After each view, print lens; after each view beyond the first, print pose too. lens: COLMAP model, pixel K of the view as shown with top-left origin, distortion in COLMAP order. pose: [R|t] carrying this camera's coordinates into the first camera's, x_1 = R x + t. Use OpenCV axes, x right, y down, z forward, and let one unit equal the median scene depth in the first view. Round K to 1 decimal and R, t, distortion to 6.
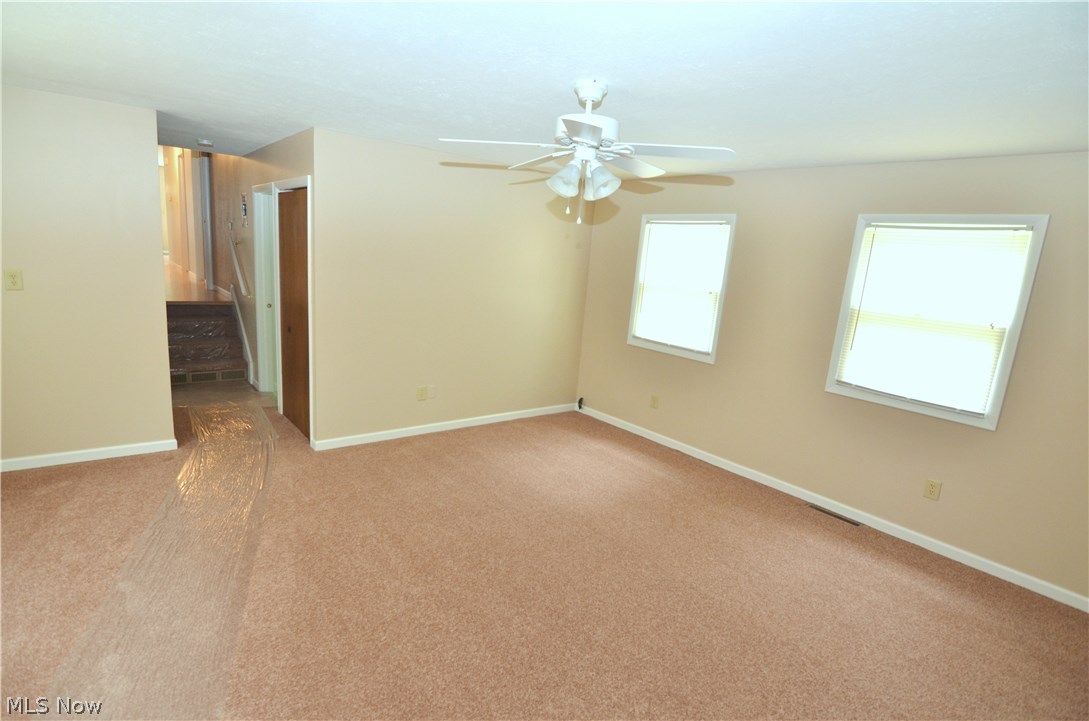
lens RADIAL K [[549.3, 0, 538.7], [0, 549.3, 369.0], [0, 0, 1]] dist [-0.010894, -0.006390]
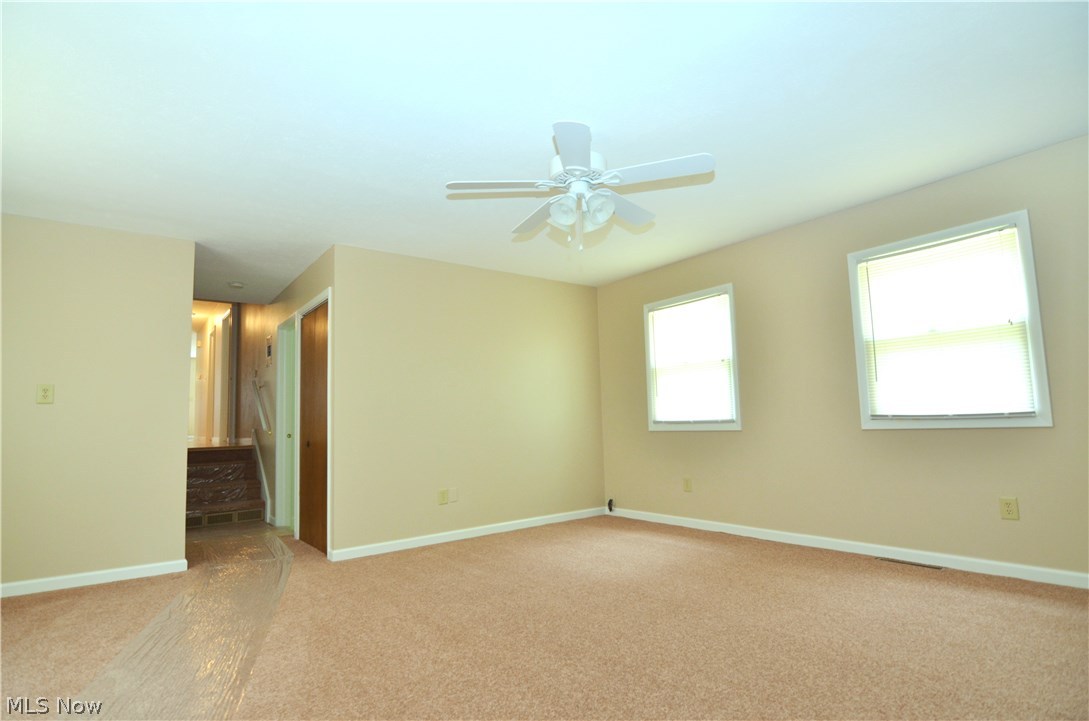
lens RADIAL K [[549.3, 0, 539.0], [0, 549.3, 370.7], [0, 0, 1]] dist [-0.010894, -0.006390]
pose [[0.993936, -0.109141, -0.013372, -0.014250], [0.100053, 0.948133, -0.301718, 0.199420], [0.045608, 0.298550, 0.953304, 0.041249]]
